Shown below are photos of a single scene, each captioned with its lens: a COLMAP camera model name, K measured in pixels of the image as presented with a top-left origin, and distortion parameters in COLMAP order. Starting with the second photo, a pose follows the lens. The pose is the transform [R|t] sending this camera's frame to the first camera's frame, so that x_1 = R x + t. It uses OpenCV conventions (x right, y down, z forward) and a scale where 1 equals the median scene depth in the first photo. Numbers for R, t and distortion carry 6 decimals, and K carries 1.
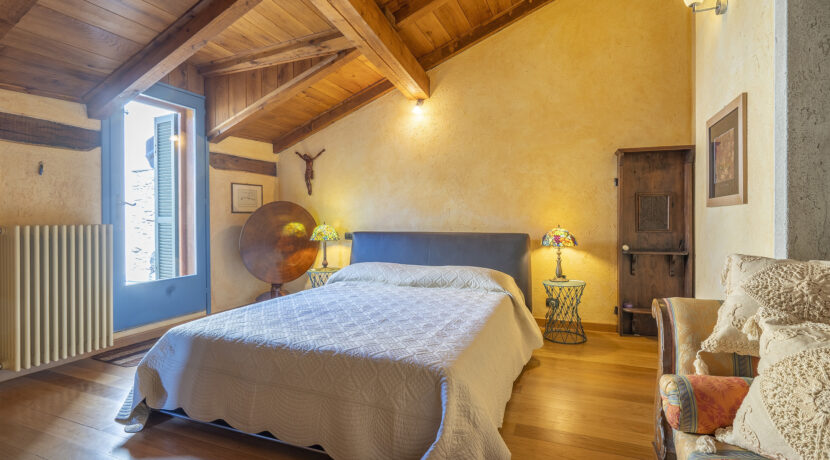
lens RADIAL K [[389.9, 0, 418.5], [0, 389.9, 217.9], [0, 0, 1]] dist [0.000810, 0.002913]
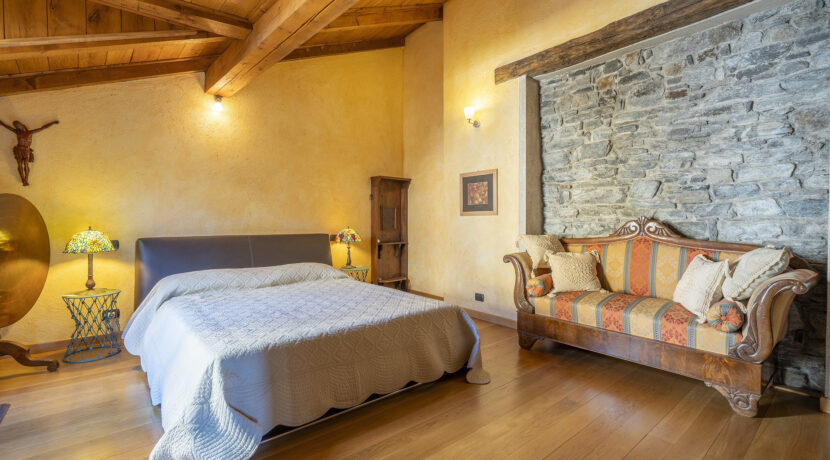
lens RADIAL K [[389.9, 0, 419.5], [0, 389.9, 227.5], [0, 0, 1]] dist [0.000810, 0.002913]
pose [[0.463916, -0.012561, 0.885790, -0.674877], [0.000516, 0.999903, 0.013909, 0.002323], [-0.885879, -0.005995, 0.463878, 0.140560]]
